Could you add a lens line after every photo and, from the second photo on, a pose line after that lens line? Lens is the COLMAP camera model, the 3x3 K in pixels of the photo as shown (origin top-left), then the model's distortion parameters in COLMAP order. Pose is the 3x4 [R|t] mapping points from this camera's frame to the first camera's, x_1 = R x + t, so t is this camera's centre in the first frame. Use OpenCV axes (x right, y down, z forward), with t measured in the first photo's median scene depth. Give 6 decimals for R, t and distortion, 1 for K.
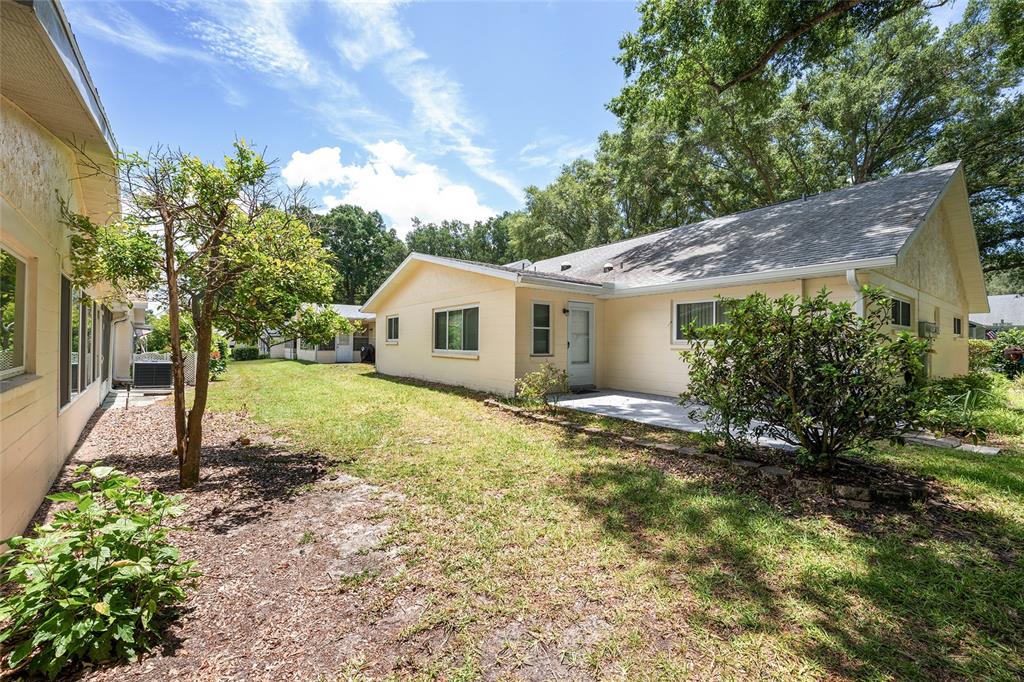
lens RADIAL K [[415.1, 0, 514.5], [0, 415.1, 340.2], [0, 0, 1]] dist [-0.028131, 0.004247]
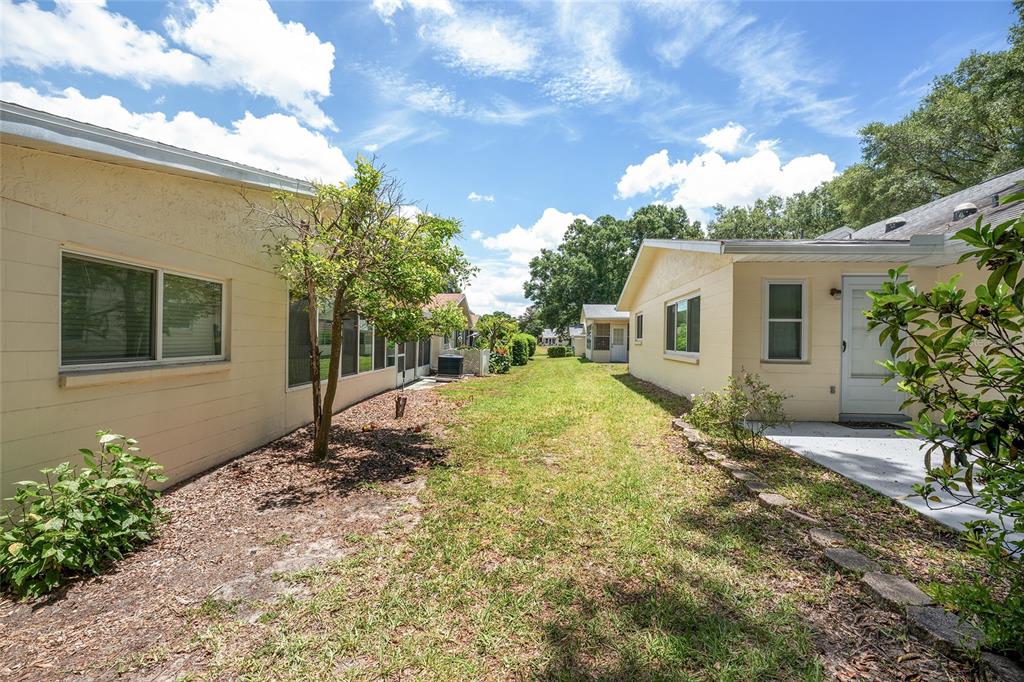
lens RADIAL K [[412.6, 0, 511.4], [0, 412.6, 347.2], [0, 0, 1]] dist [-0.017045, -0.000741]
pose [[0.733773, 0.011873, -0.679291, 0.322832], [-0.001757, 0.999877, 0.015579, 0.006720], [0.679392, -0.010238, 0.733704, 0.391902]]
